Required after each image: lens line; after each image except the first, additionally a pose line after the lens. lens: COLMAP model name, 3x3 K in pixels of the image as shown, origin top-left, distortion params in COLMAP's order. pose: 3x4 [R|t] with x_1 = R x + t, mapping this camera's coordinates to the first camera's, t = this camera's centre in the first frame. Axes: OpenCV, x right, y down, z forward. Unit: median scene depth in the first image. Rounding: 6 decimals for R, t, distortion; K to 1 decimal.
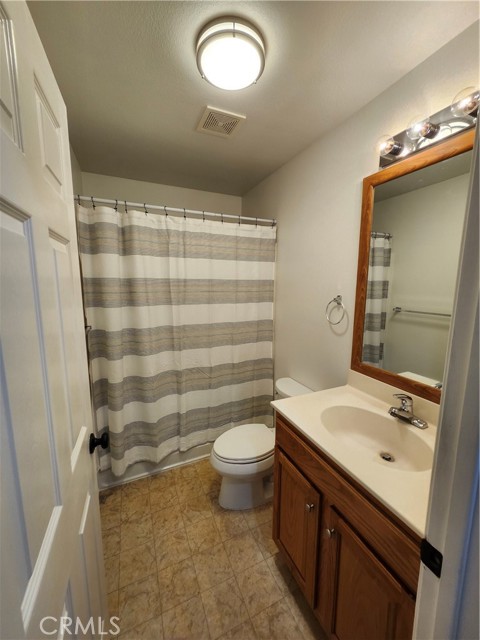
lens RADIAL K [[252.4, 0, 242.7], [0, 252.4, 317.8], [0, 0, 1]] dist [0.000467, 0.000094]
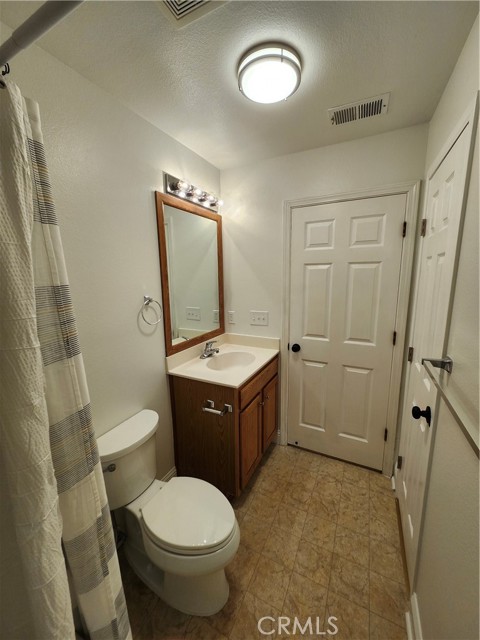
lens RADIAL K [[252.4, 0, 242.7], [0, 252.4, 317.8], [0, 0, 1]] dist [0.000467, 0.000094]
pose [[-0.634771, -0.128768, 0.761895, -0.737914], [0.118017, 0.958292, 0.260287, -0.258307], [-0.763634, 0.255139, -0.593099, 1.576569]]
